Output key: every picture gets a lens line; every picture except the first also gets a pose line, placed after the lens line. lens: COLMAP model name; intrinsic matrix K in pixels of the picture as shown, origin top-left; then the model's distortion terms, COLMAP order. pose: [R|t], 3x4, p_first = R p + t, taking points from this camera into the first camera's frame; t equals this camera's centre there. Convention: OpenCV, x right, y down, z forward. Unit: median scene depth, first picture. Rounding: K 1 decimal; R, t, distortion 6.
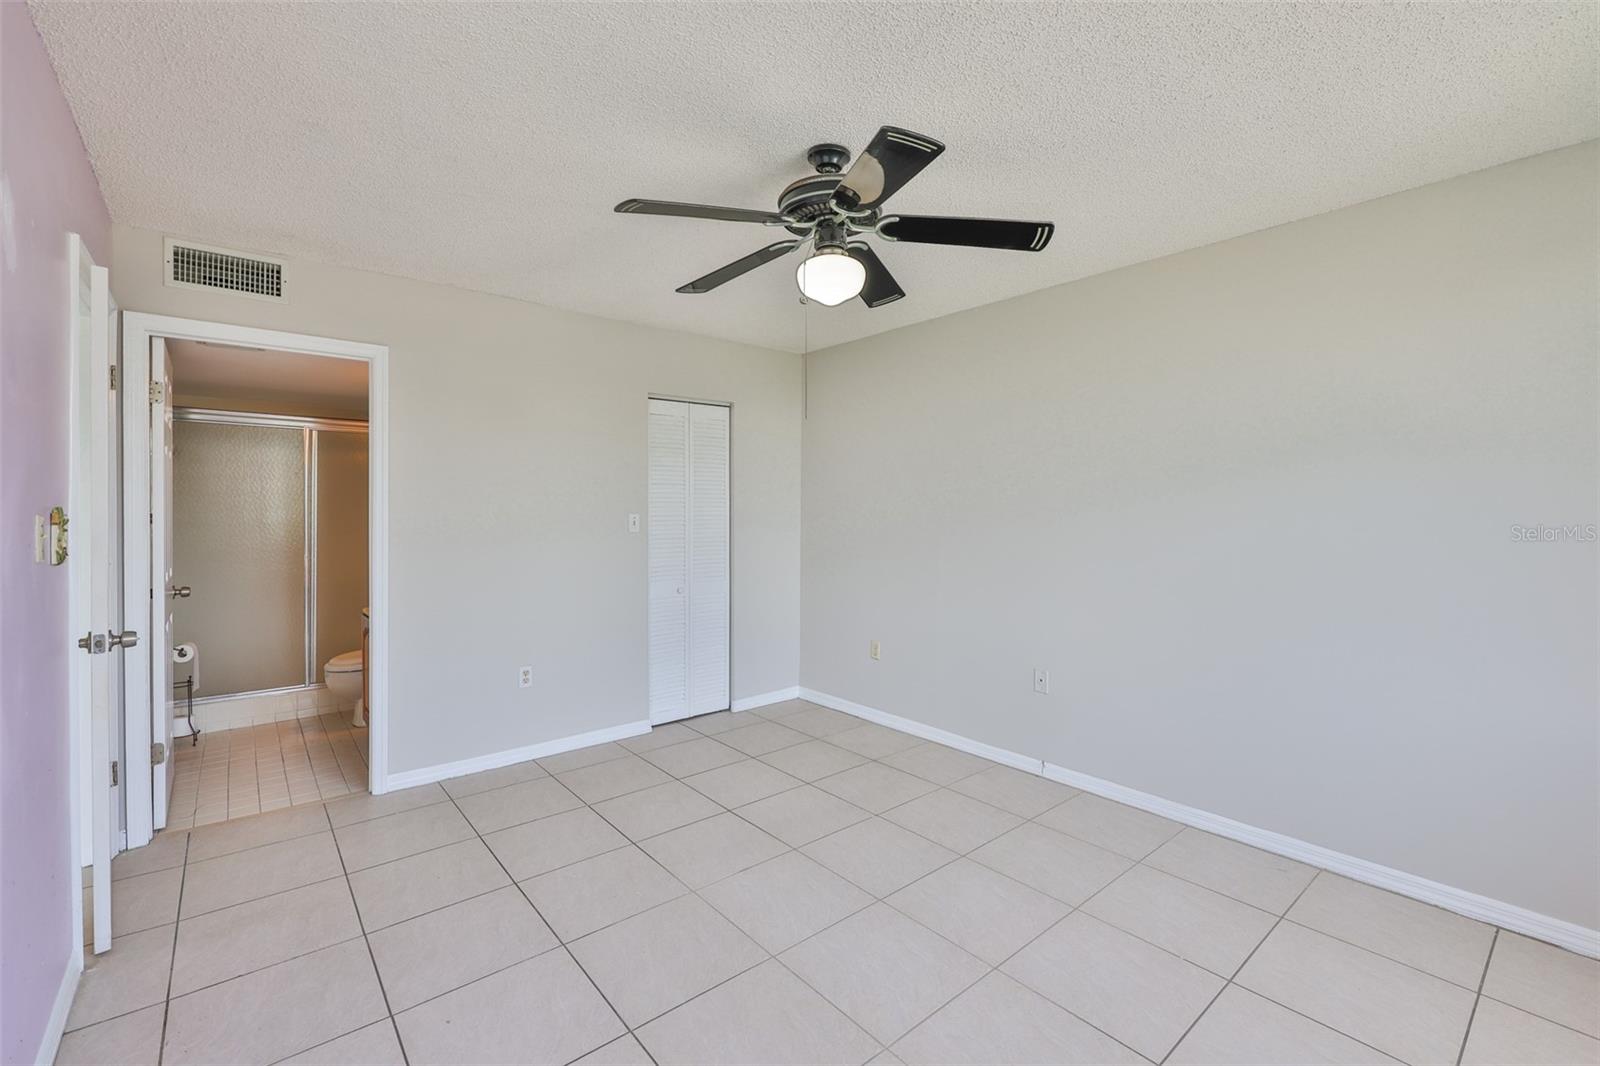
lens RADIAL K [[684.0, 0, 797.7], [0, 684.0, 529.7], [0, 0, 1]] dist [-0.002731, -0.000609]
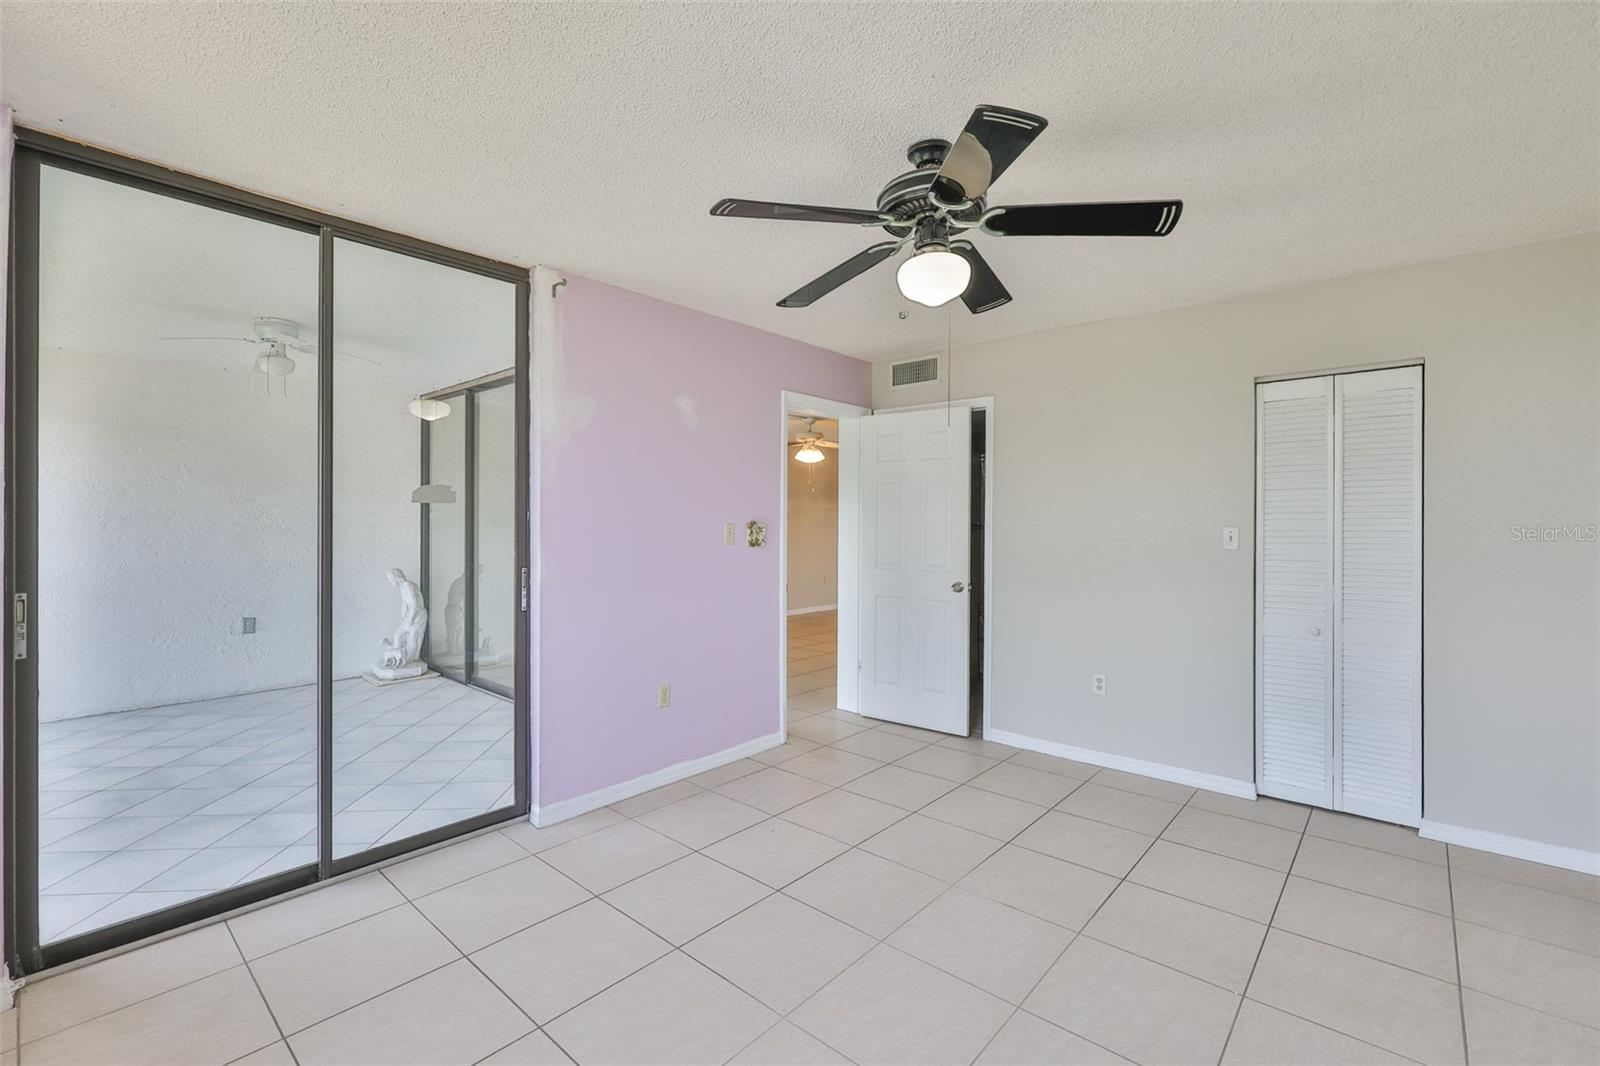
lens RADIAL K [[697.1, 0, 801.7], [0, 697.1, 525.2], [0, 0, 1]] dist [-0.002146, -0.000461]
pose [[0.149186, 0.004011, -0.988801, 0.578147], [-0.029038, 0.999578, -0.000326, -0.011591], [0.988383, 0.028762, 0.149239, 0.391093]]
